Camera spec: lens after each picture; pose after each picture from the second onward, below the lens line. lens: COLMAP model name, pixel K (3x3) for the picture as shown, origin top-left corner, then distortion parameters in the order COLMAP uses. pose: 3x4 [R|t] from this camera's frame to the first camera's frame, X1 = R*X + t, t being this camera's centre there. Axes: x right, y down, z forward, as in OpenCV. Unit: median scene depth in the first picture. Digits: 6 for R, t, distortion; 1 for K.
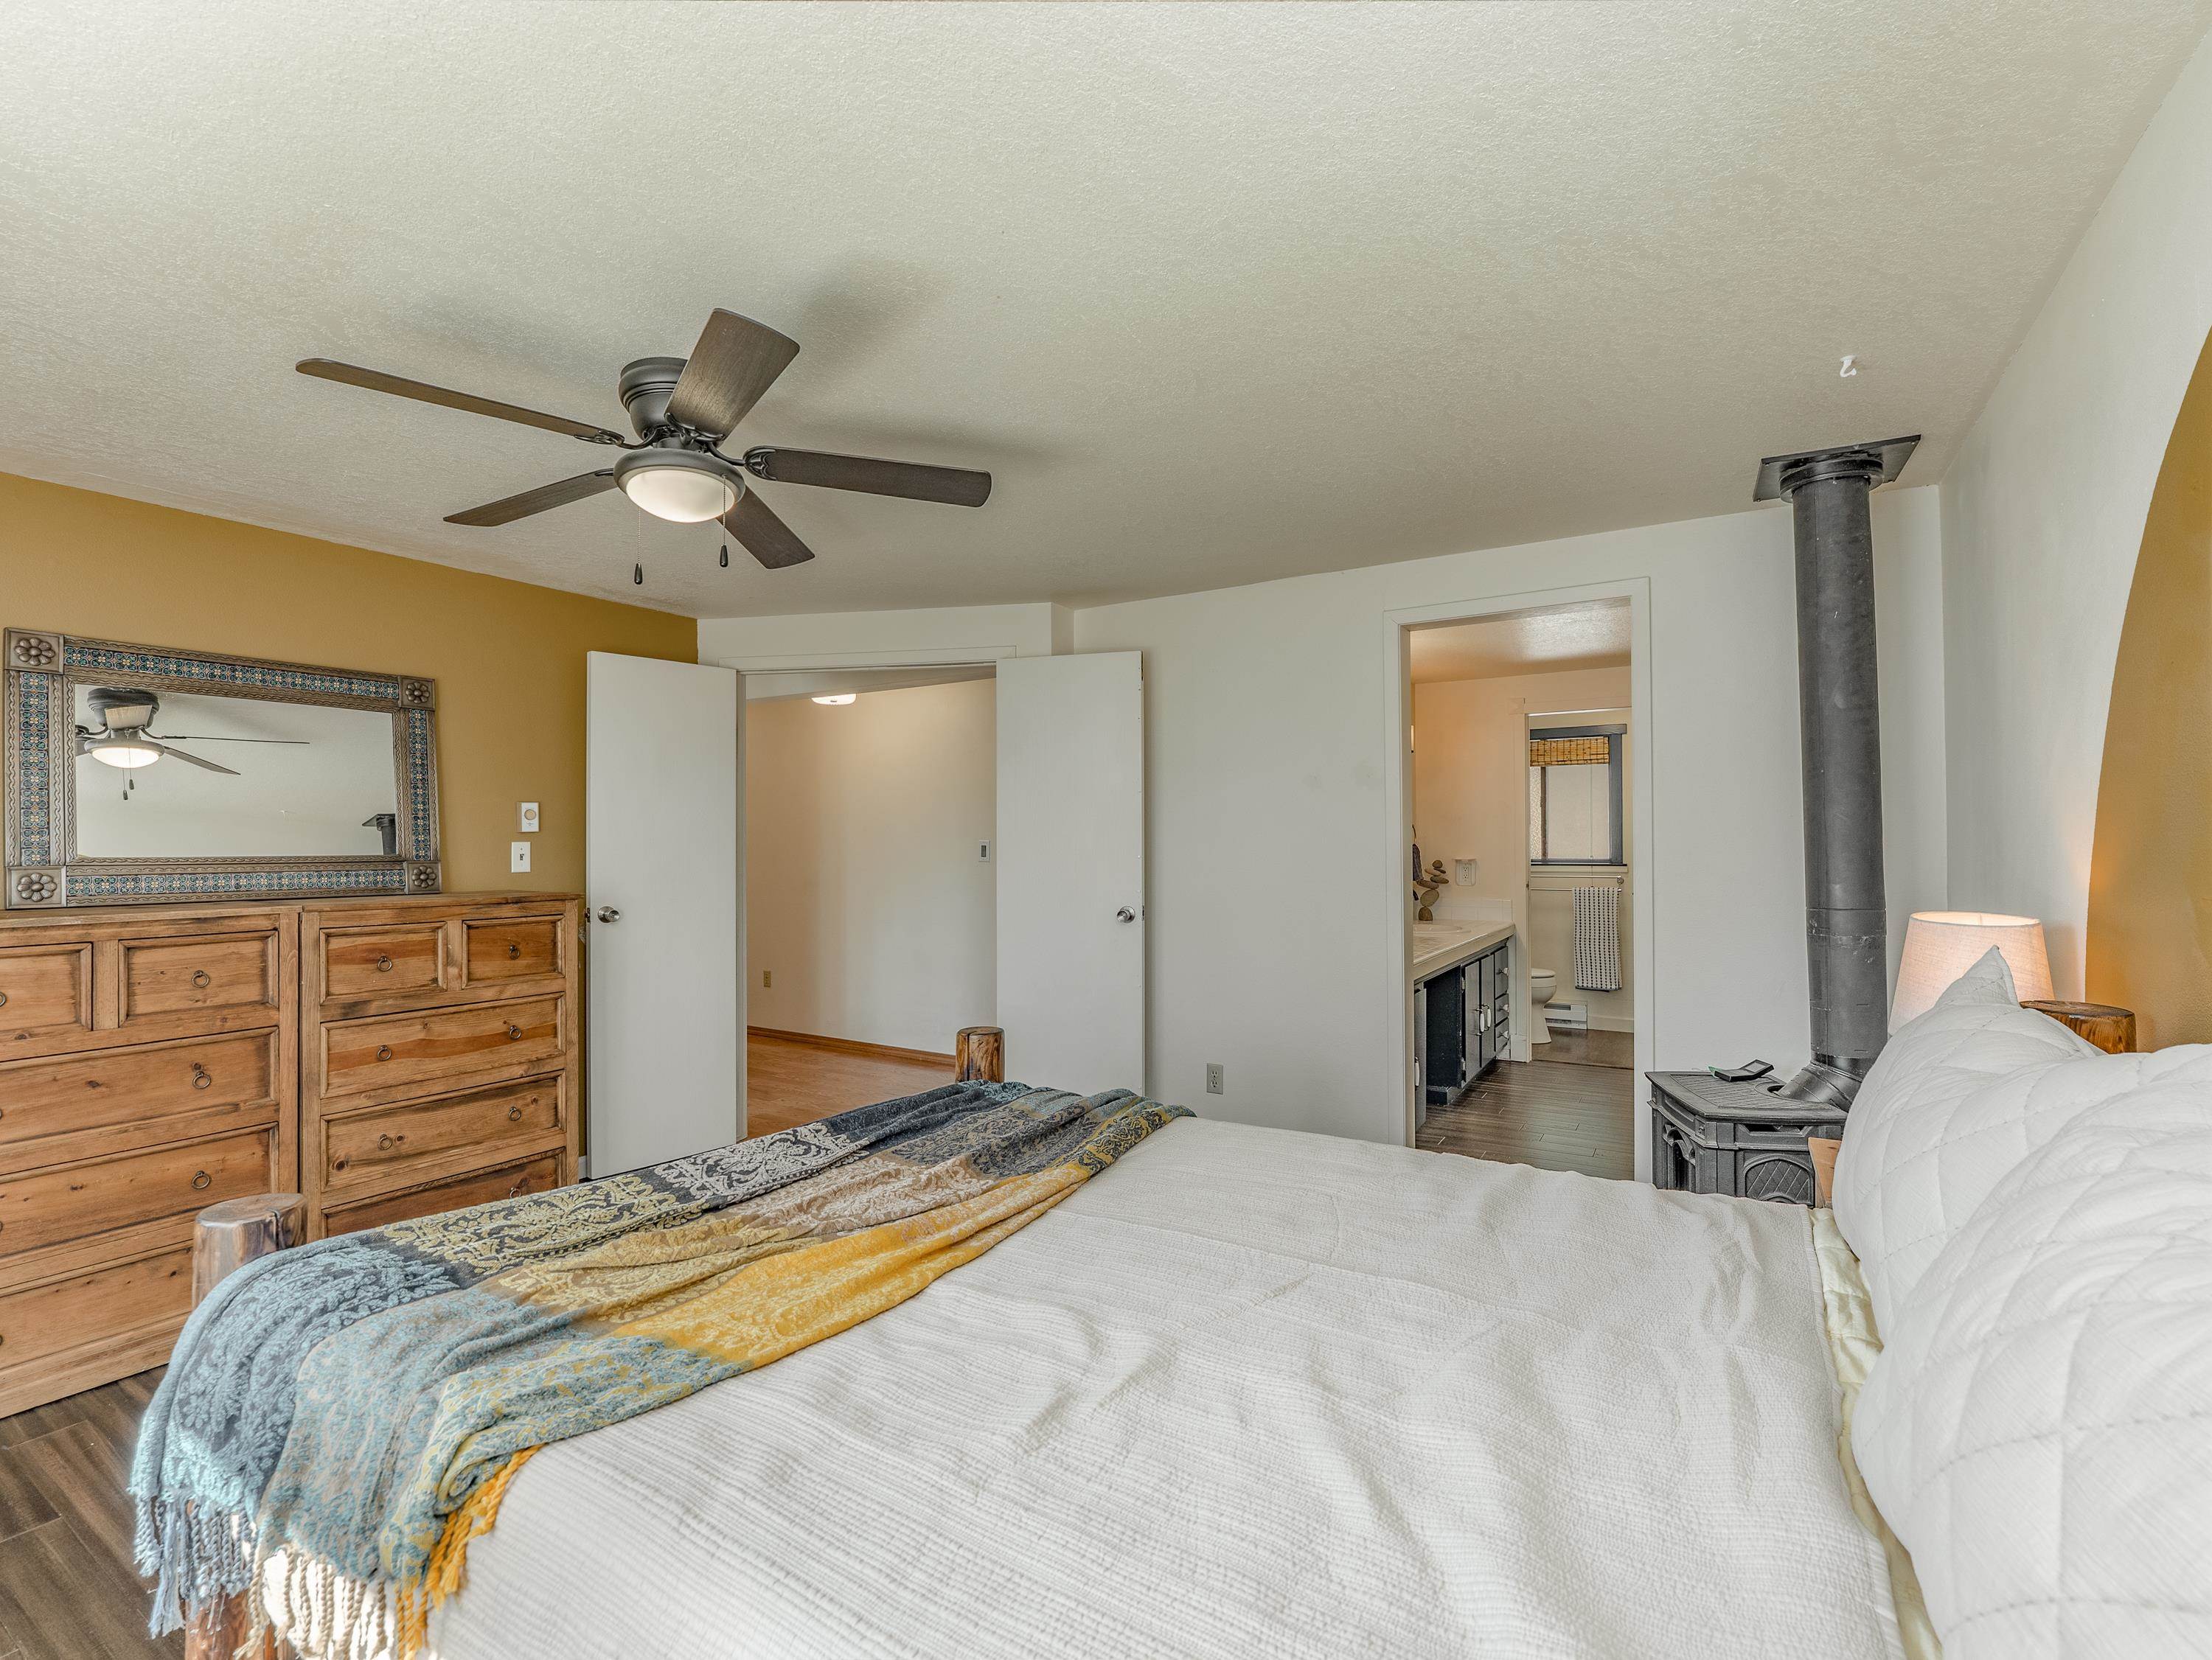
lens RADIAL K [[1006.5, 0, 1118.7], [0, 1006.5, 825.8], [0, 0, 1]] dist [-0.019322, 0.001394]
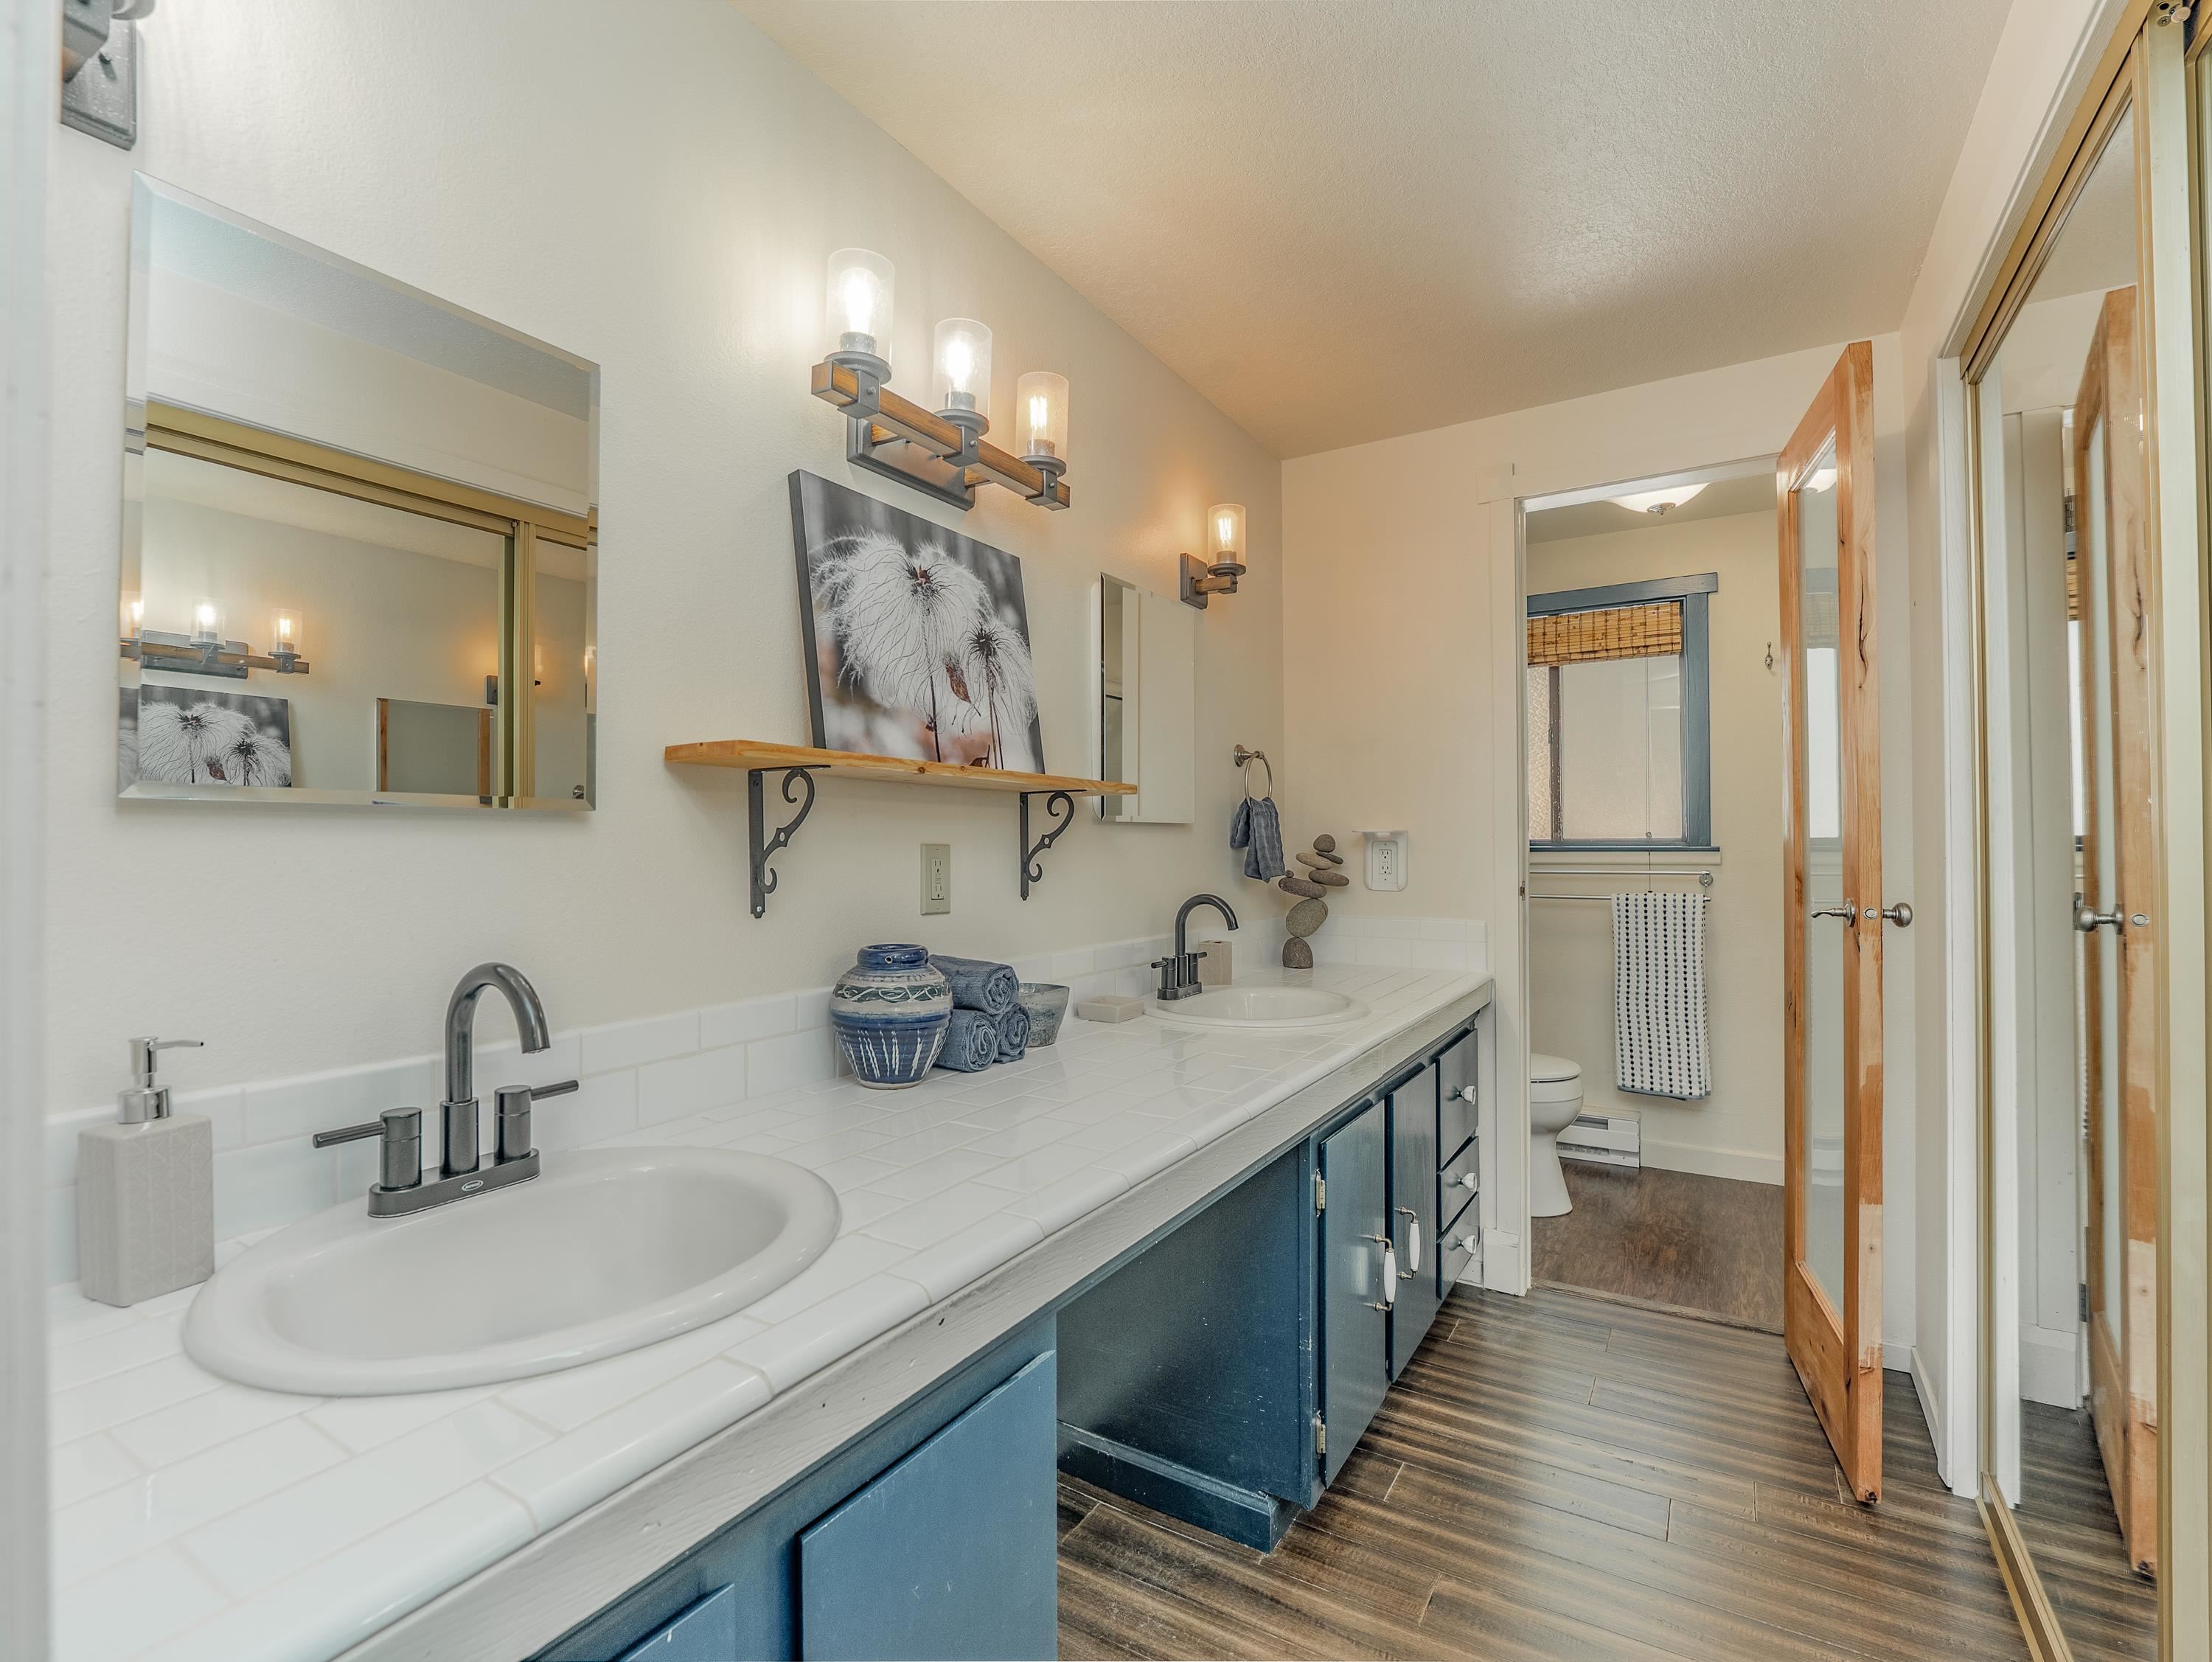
lens RADIAL K [[1006.6, 0, 1118.7], [0, 1006.6, 826.8], [0, 0, 1]] dist [-0.019322, 0.001394]
pose [[0.999992, 0.000017, -0.003982, 0.202797], [-0.000027, 0.999997, -0.002491, 0.028303], [0.003982, 0.002491, 0.999989, 0.487155]]
